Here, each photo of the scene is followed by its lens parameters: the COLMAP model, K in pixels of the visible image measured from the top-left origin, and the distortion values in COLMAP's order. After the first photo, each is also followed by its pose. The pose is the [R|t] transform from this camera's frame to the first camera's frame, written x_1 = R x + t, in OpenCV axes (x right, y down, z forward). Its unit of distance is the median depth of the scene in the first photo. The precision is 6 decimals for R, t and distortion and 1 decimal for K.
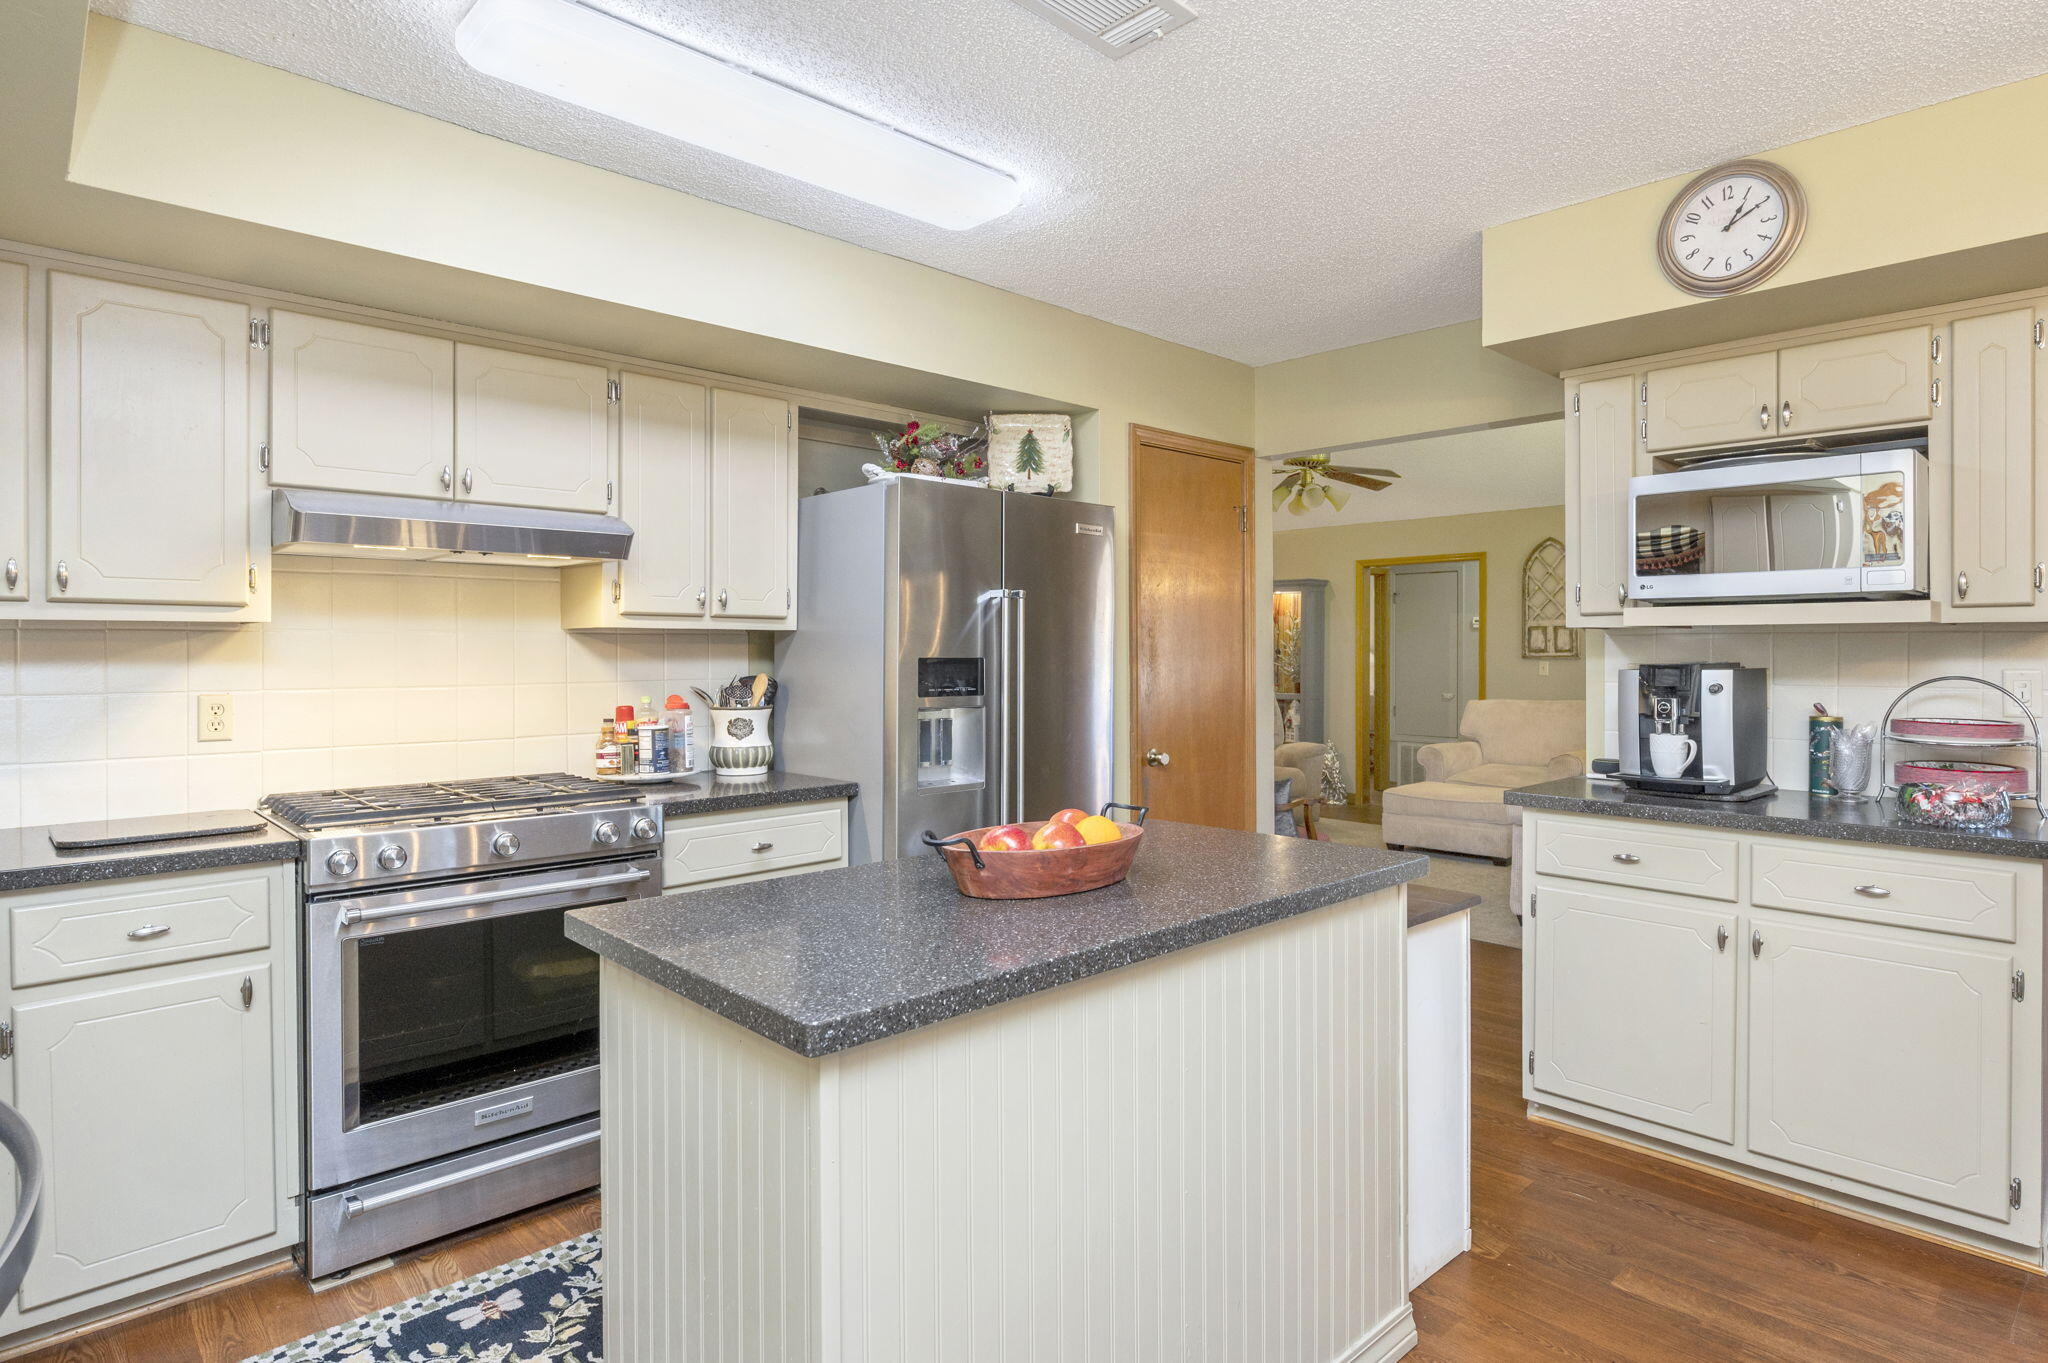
lens RADIAL K [[1125.9, 0, 1016.6], [0, 1125.9, 641.1], [0, 0, 1]] dist [-0.004690, -0.001019]
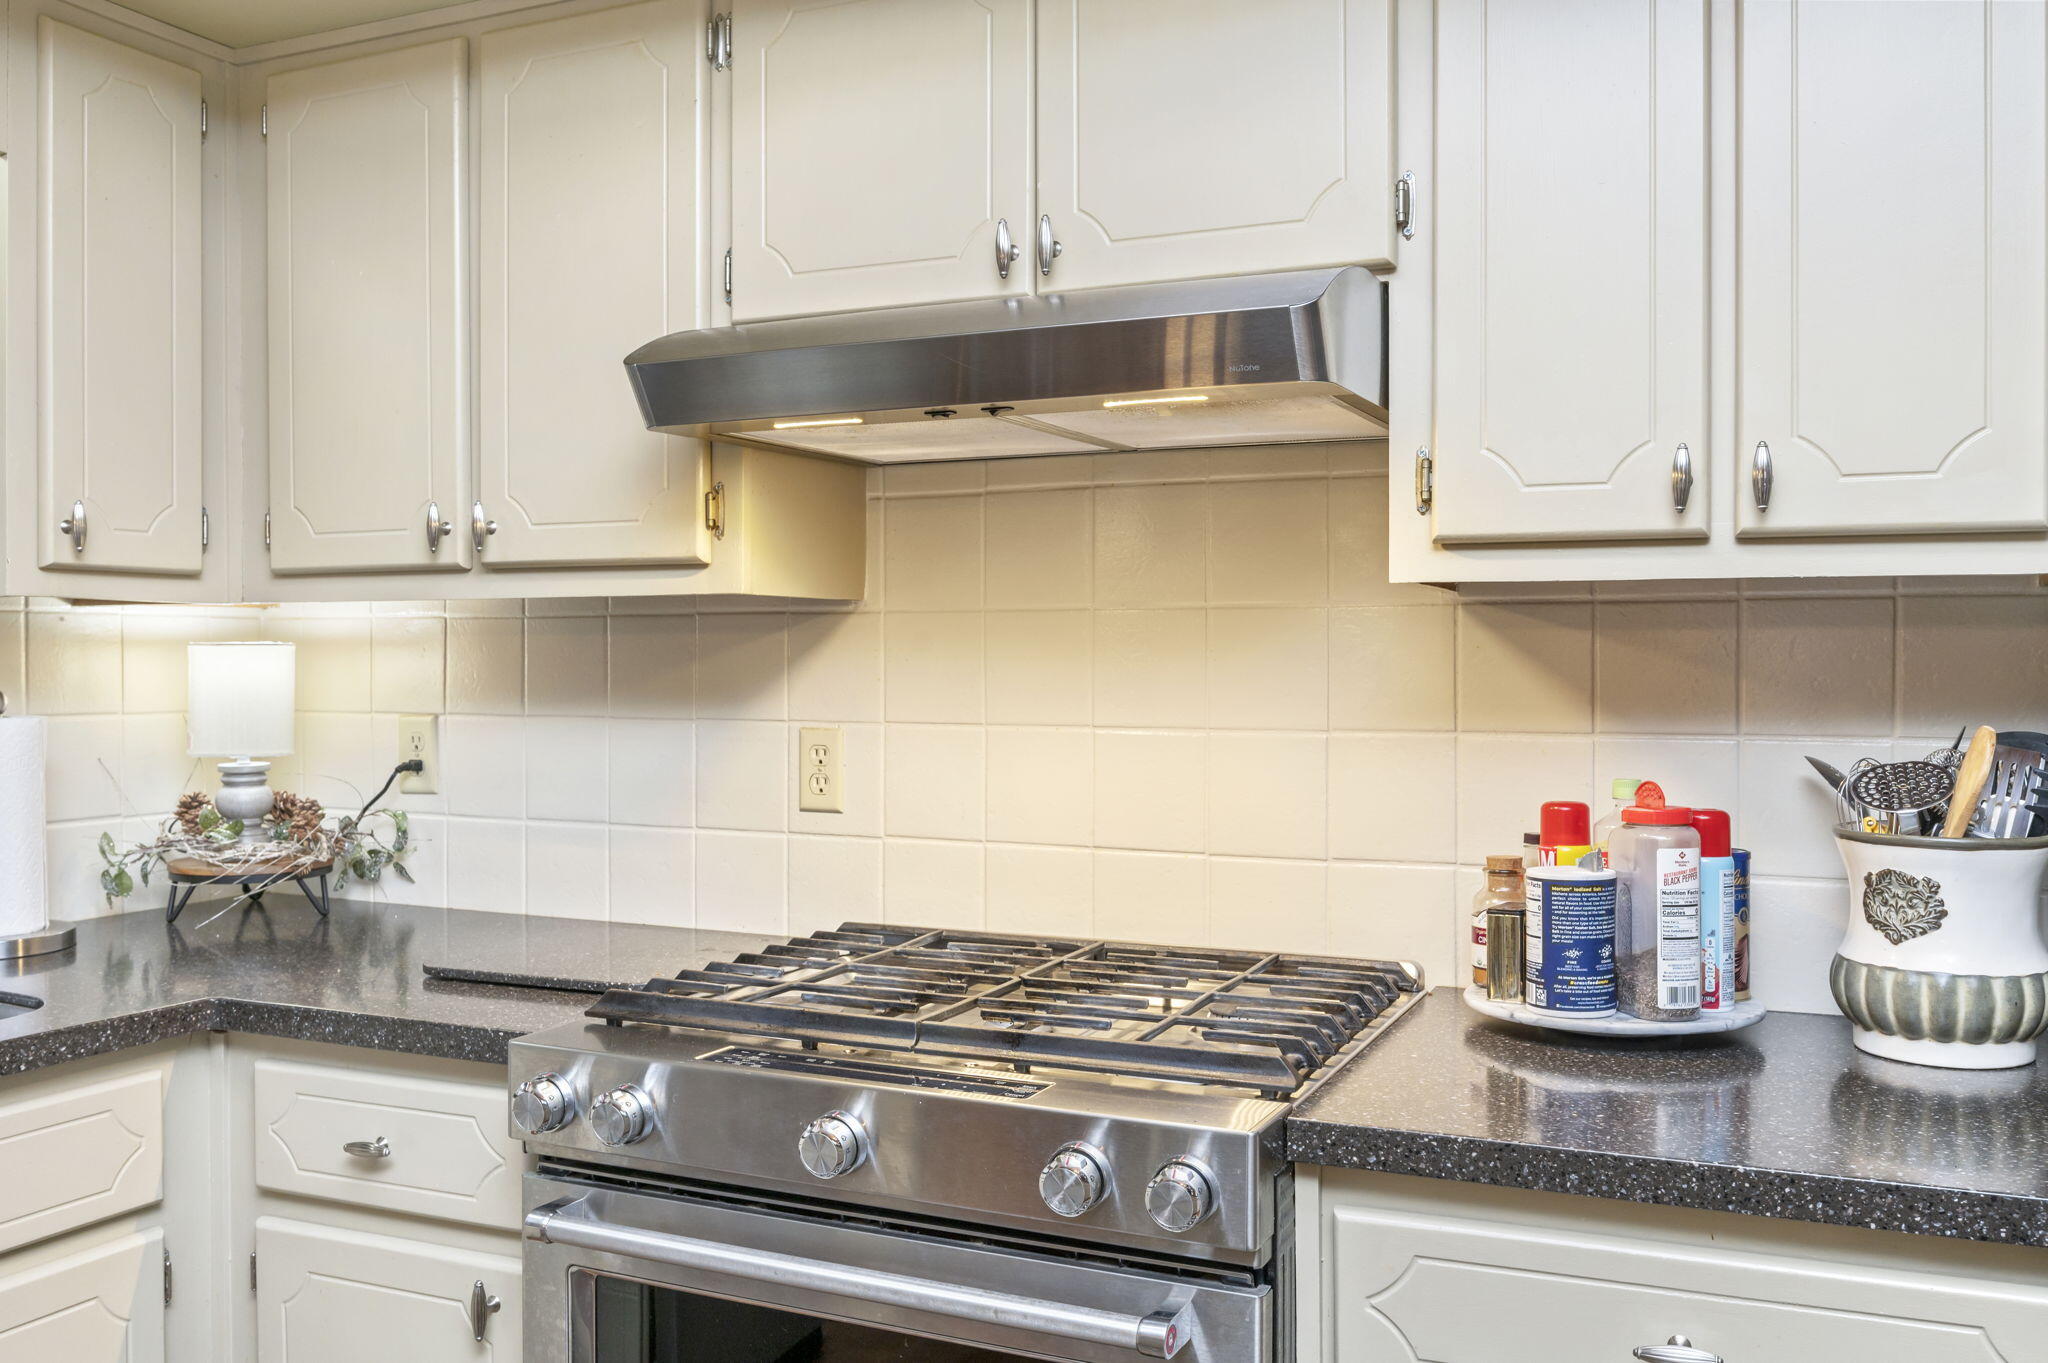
lens RADIAL K [[1739.3, 0, 1013.1], [0, 1739.3, 662.3], [0, 0, 1]] dist [-0.005603, -0.002420]
pose [[0.363955, 0.006834, -0.931392, 0.105911], [0.008060, 0.999913, 0.010487, 0.005917], [0.931382, -0.011324, 0.363868, 0.660623]]
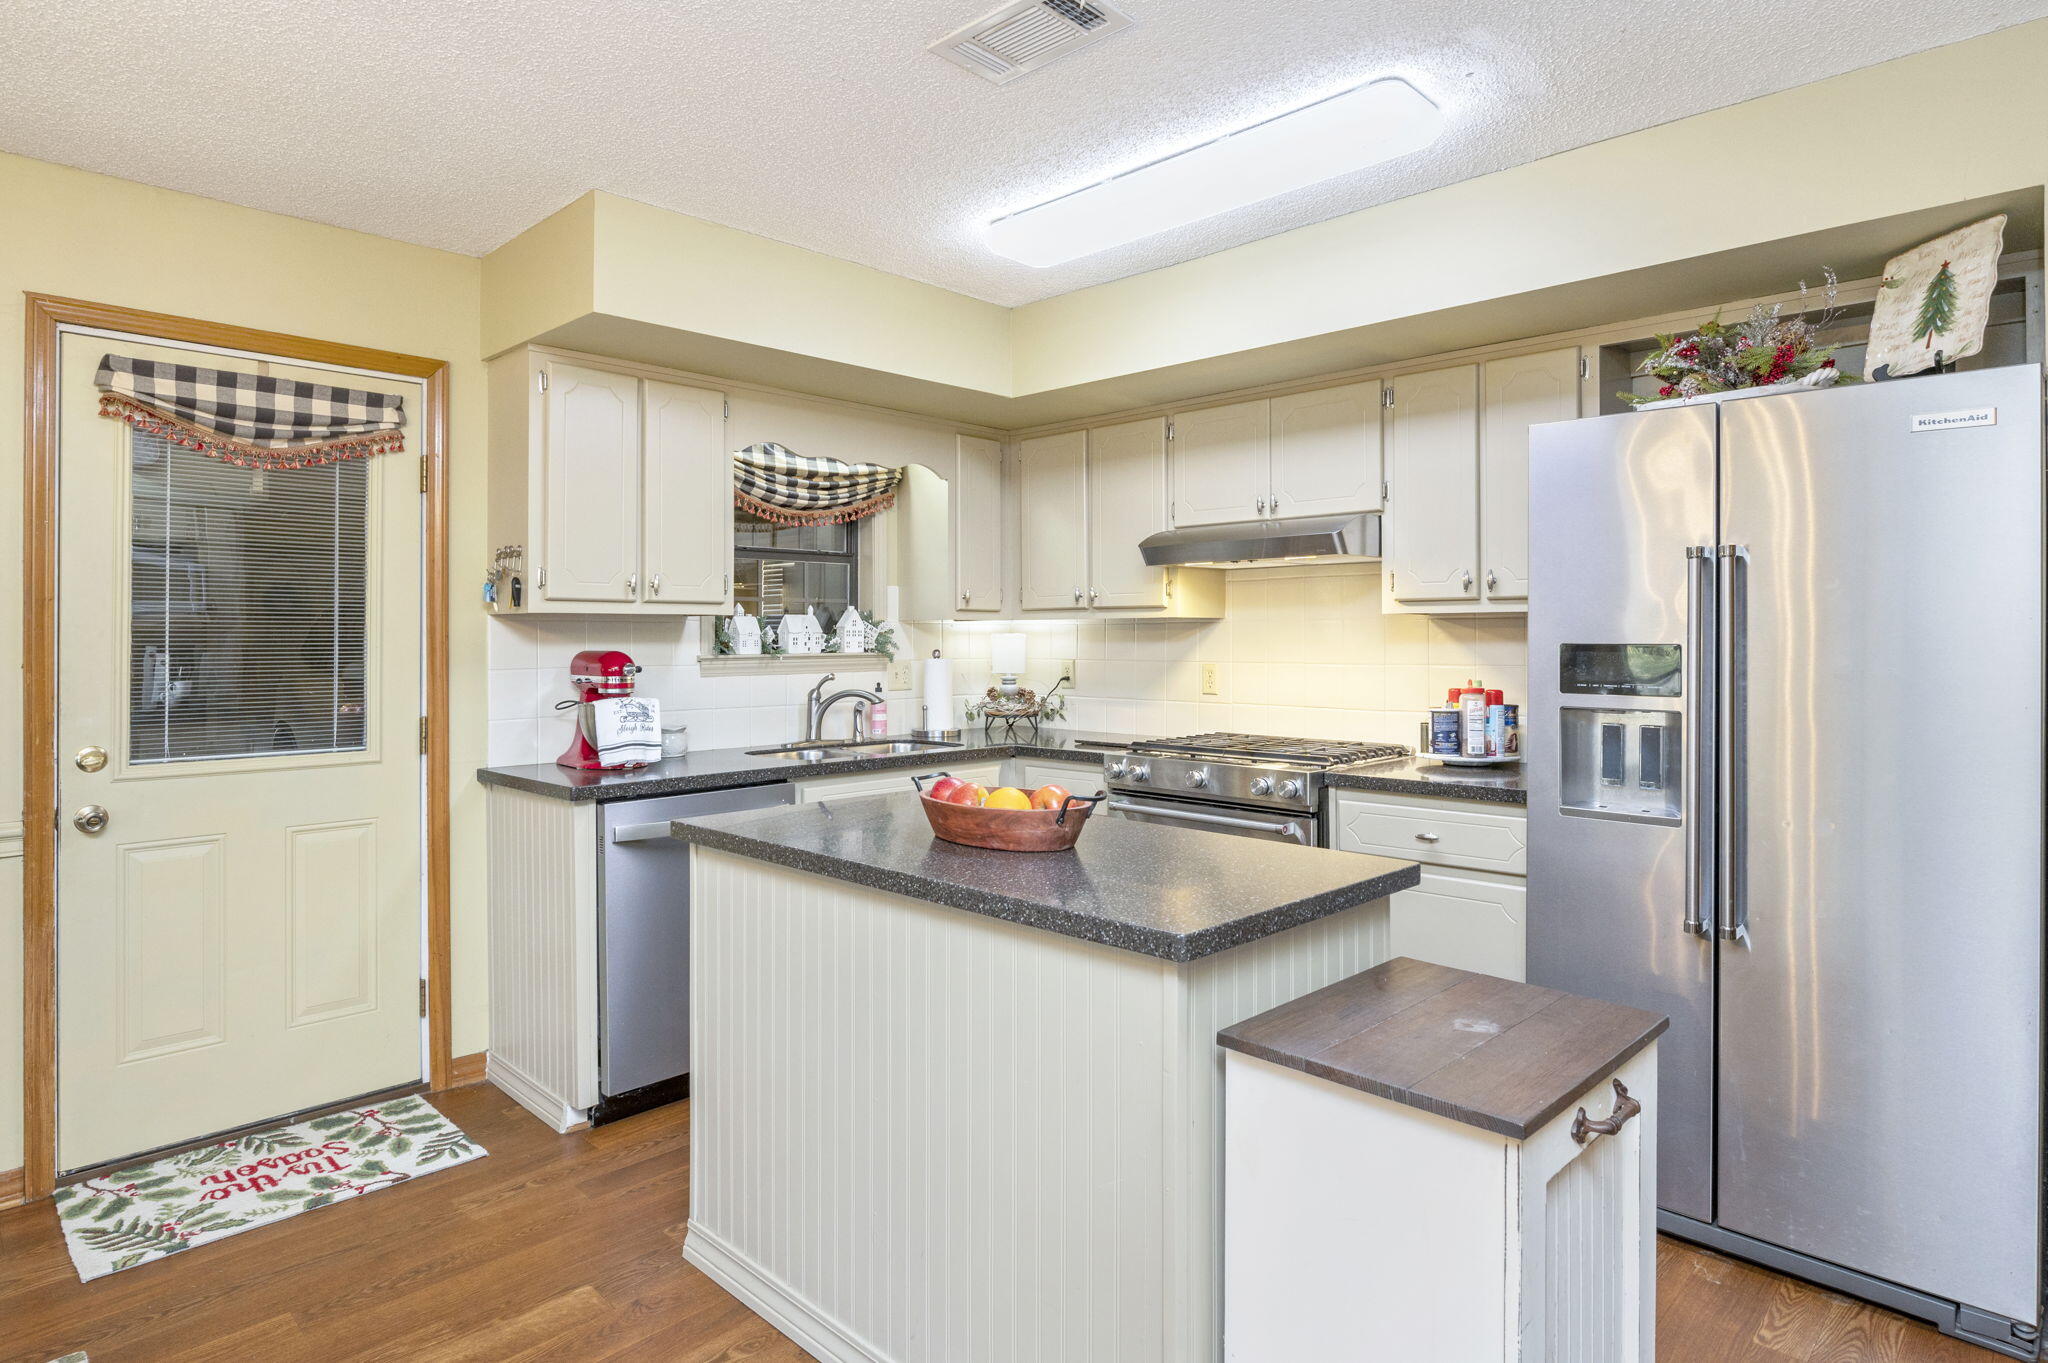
lens RADIAL K [[1125.9, 0, 1016.6], [0, 1125.9, 641.1], [0, 0, 1]] dist [-0.004690, -0.001019]
pose [[0.029427, 0.005786, -0.999550, 0.703103], [0.011545, 0.999915, 0.006128, 0.003137], [0.999500, -0.011720, 0.029358, 0.587515]]
